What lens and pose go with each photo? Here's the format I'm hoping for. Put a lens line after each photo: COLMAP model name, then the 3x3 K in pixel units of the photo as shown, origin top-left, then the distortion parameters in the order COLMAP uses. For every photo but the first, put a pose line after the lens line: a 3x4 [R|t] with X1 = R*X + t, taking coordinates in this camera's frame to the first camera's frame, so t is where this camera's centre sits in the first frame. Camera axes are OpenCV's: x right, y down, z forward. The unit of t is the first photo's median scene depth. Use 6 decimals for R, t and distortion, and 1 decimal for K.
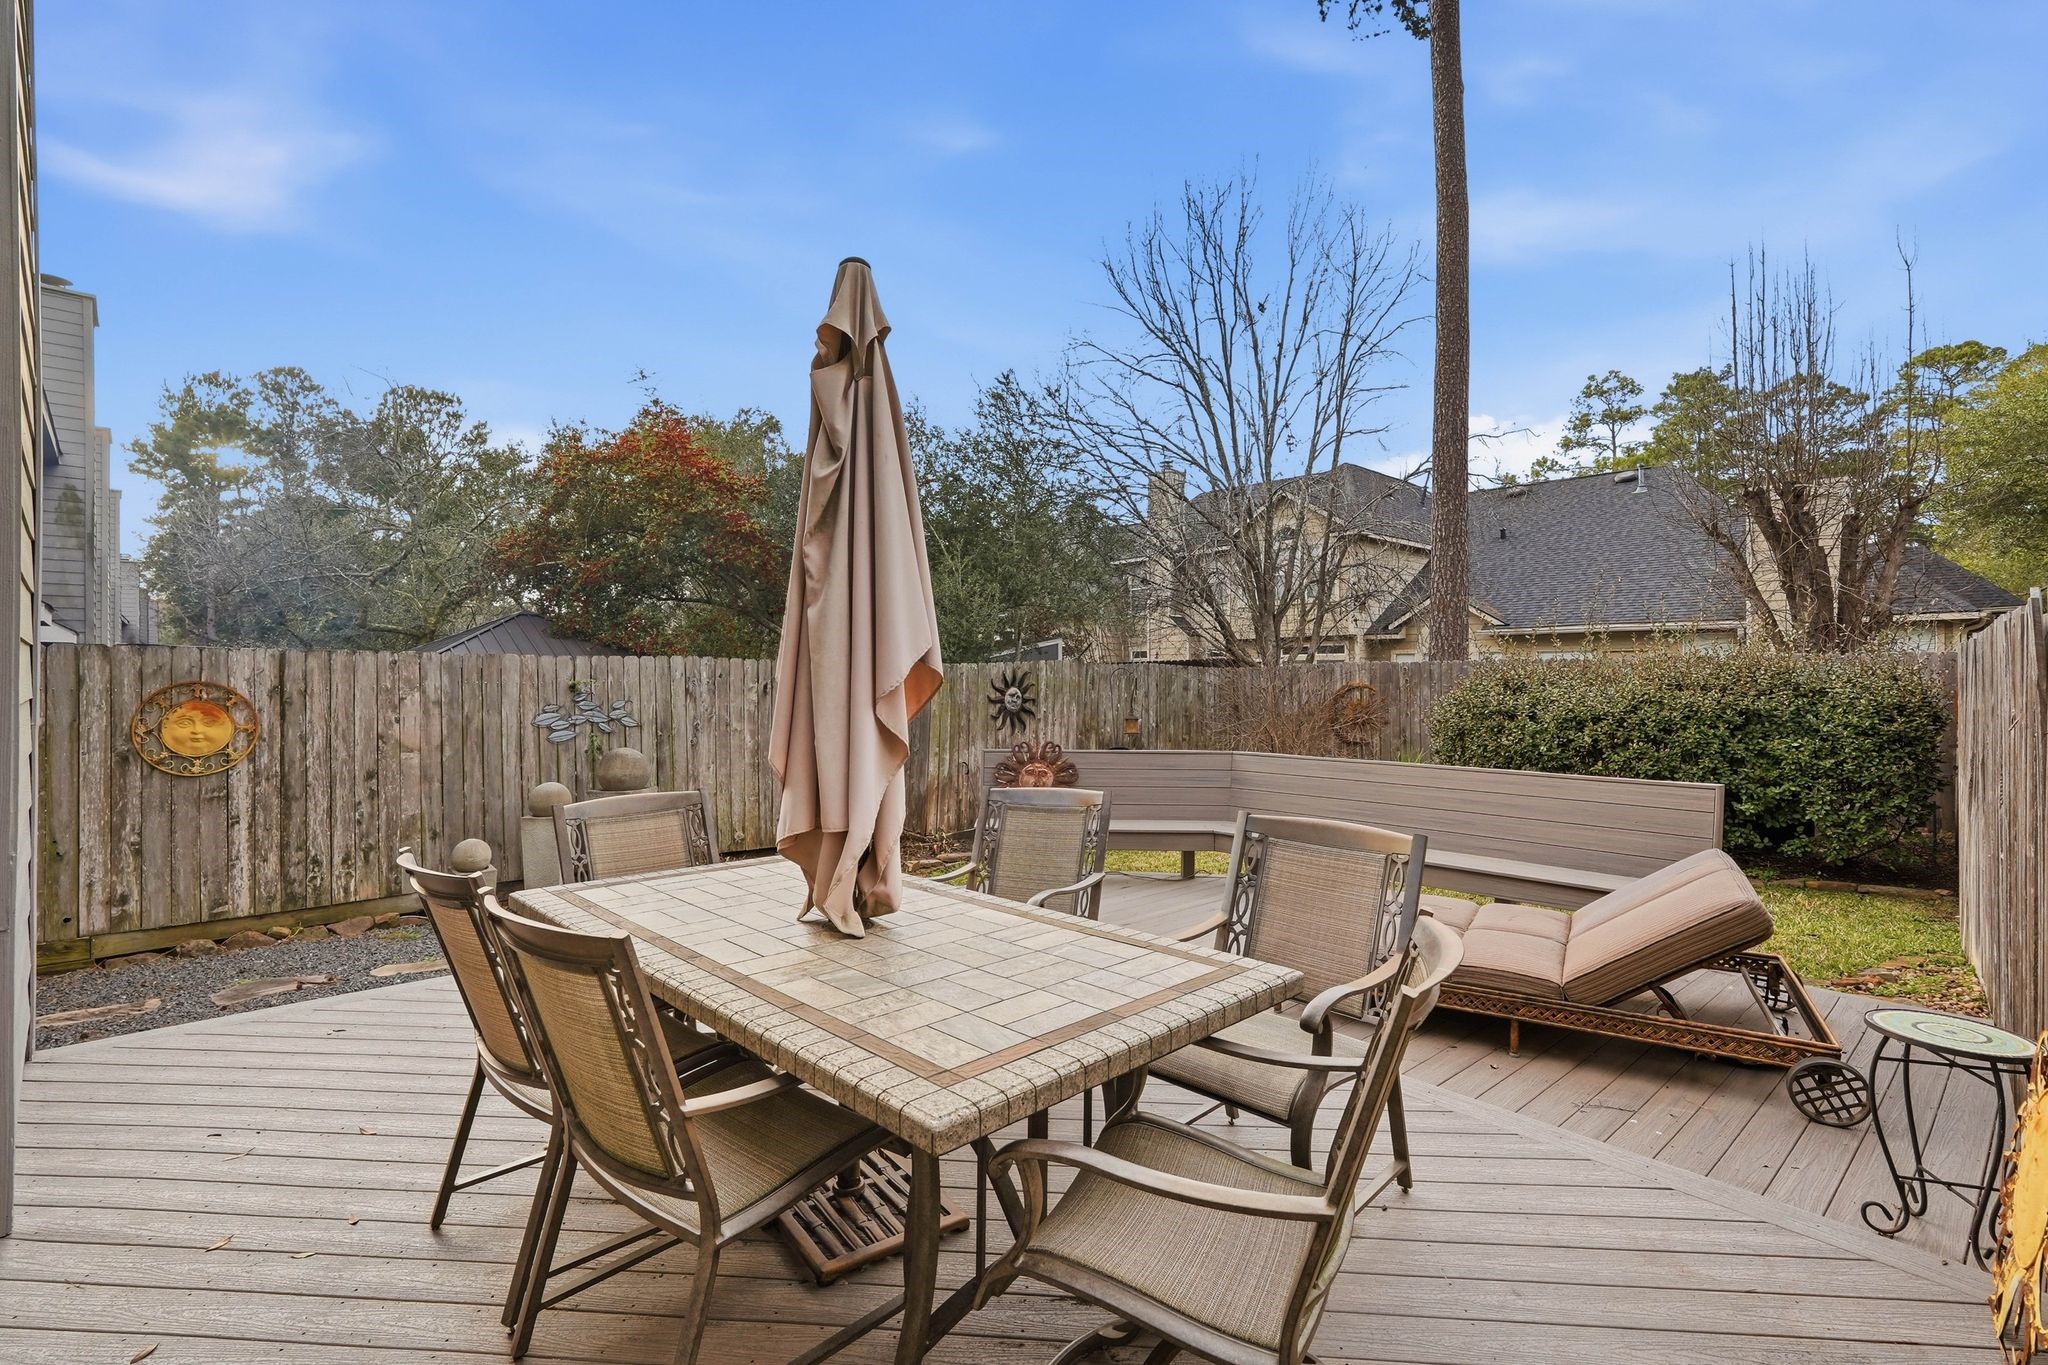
lens RADIAL K [[924.0, 0, 1069.2], [0, 924.0, 679.9], [0, 0, 1]] dist [0.011876, 0.000461]
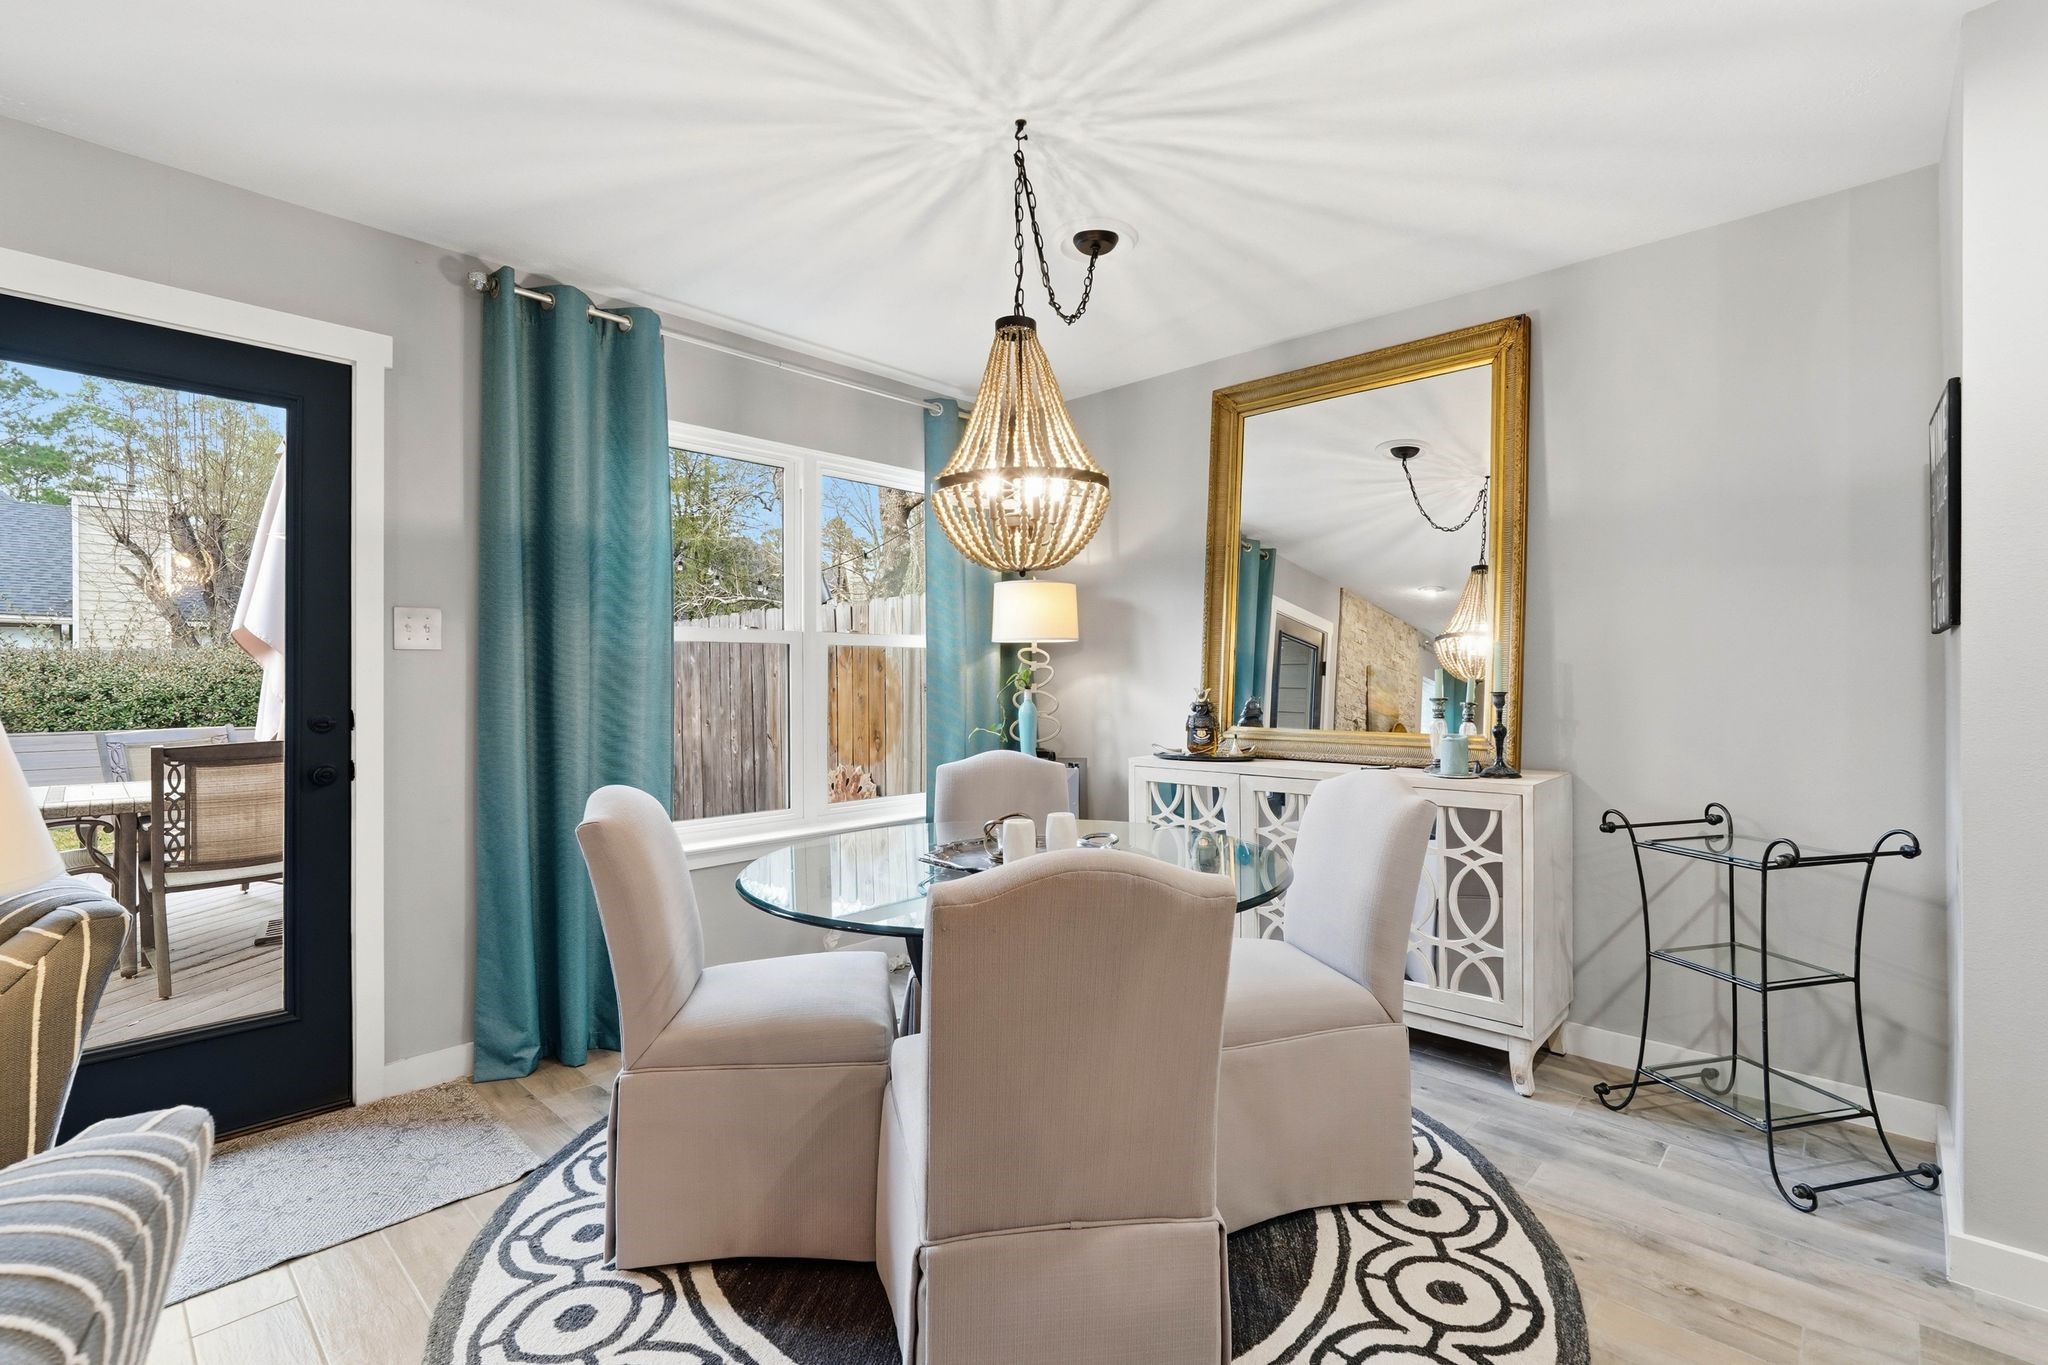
lens RADIAL K [[930.8, 0, 1017.0], [0, 930.8, 673.3], [0, 0, 1]] dist [-0.019252, 0.009810]
pose [[0.004415, 0.004858, 0.999978, -0.488292], [0.006486, 0.999967, -0.004886, 0.017474], [-0.999969, 0.006507, 0.004383, -0.093356]]
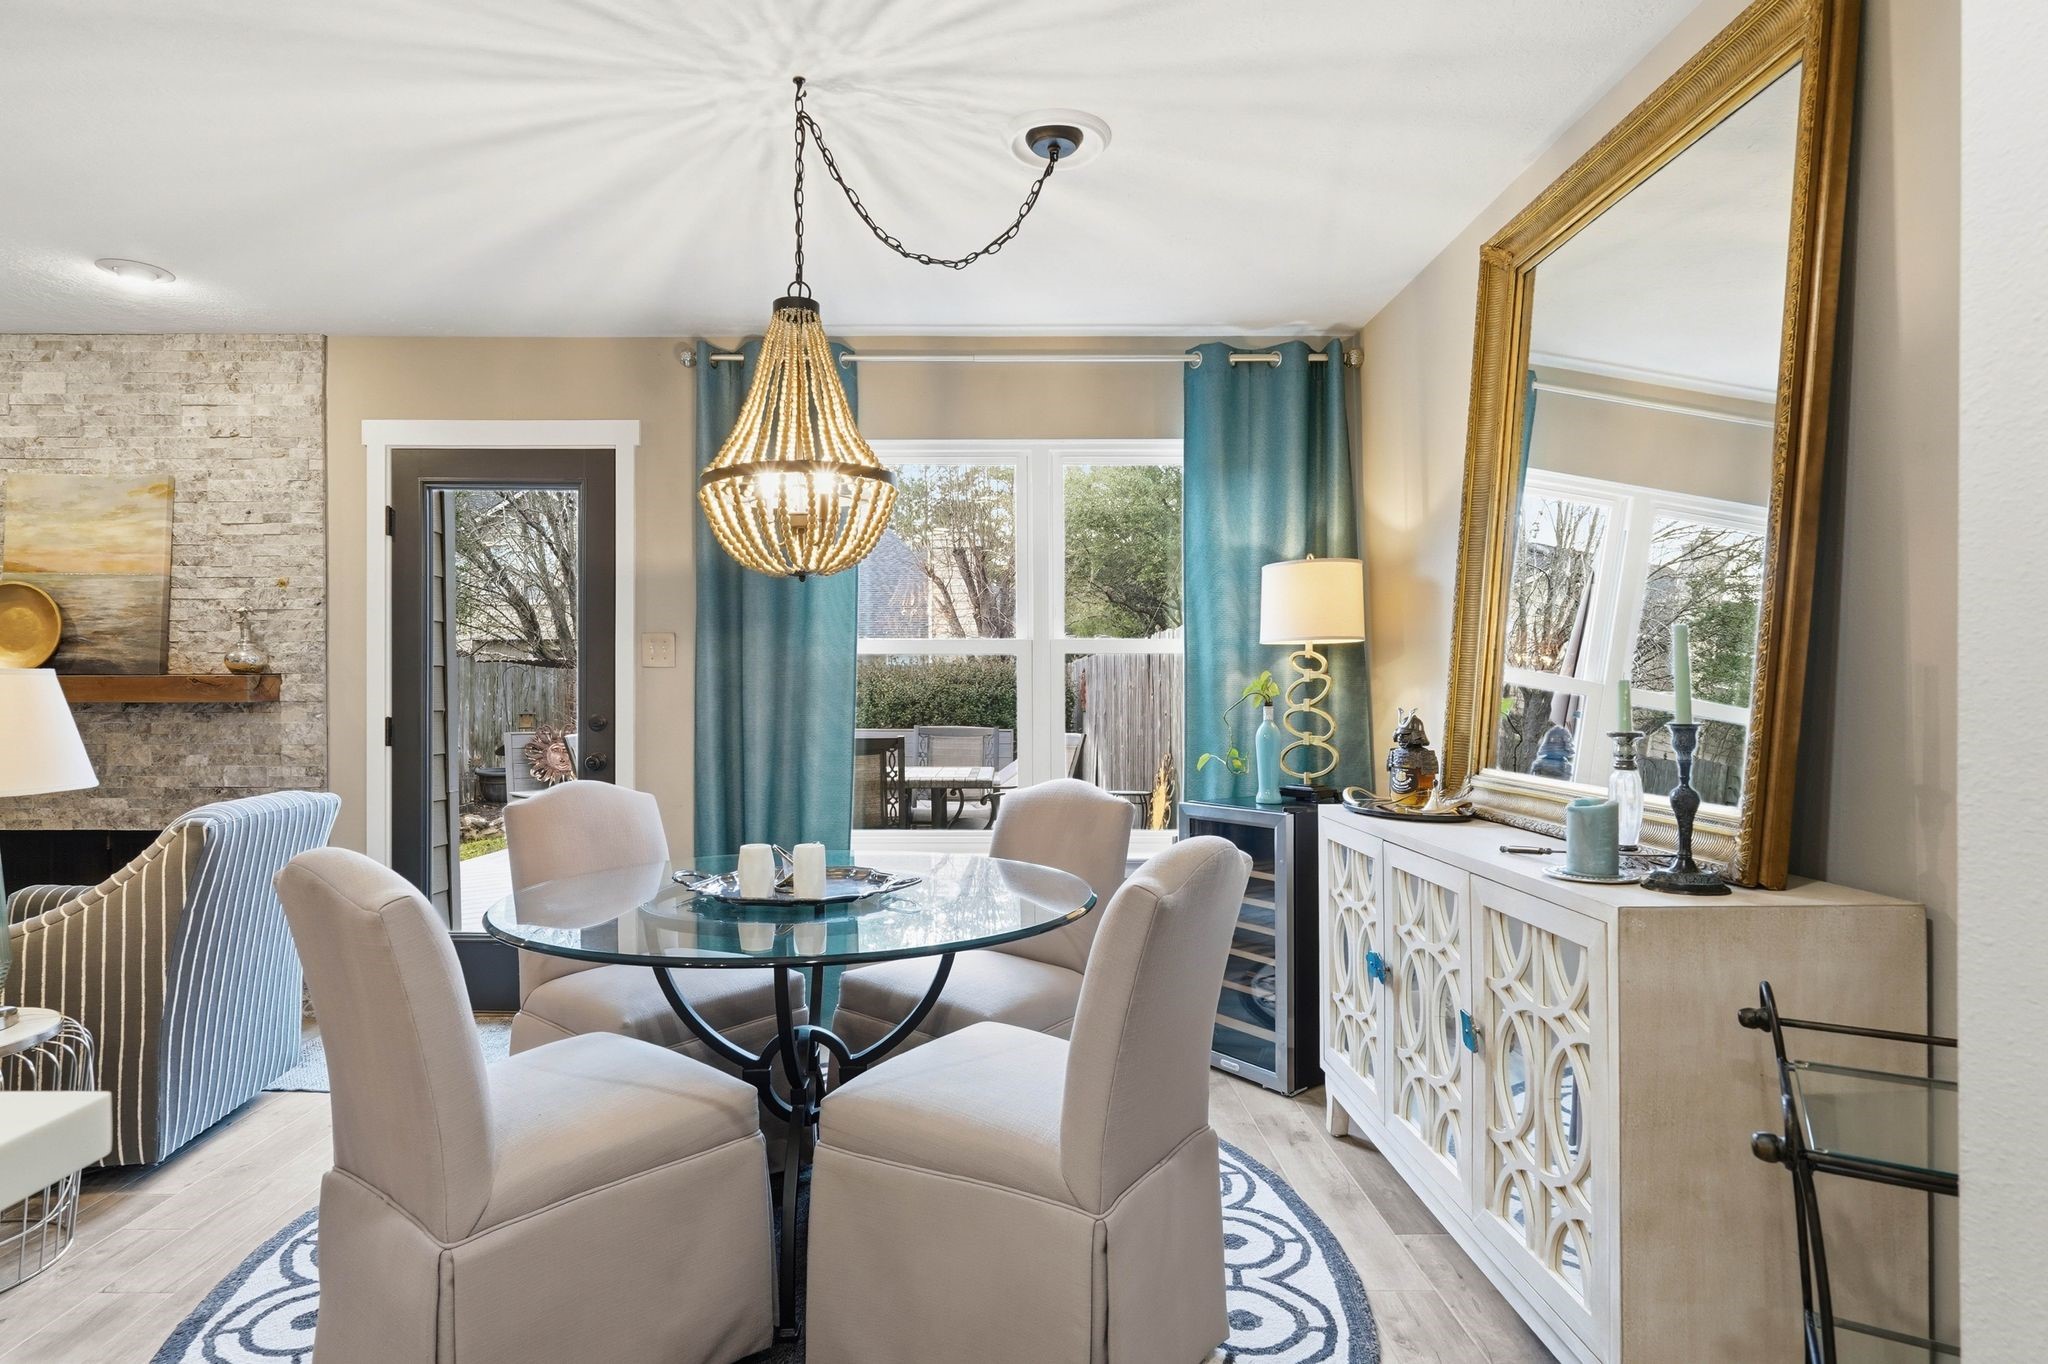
lens RADIAL K [[1087.9, 0, 985.8], [0, 1087.9, 696.0], [0, 0, 1]] dist [-0.003214, 0.000097]
pose [[0.734635, -0.004376, 0.678448, -0.404045], [0.002267, 0.999989, 0.003995, 0.017440], [-0.678459, -0.001397, 0.734637, -0.282561]]
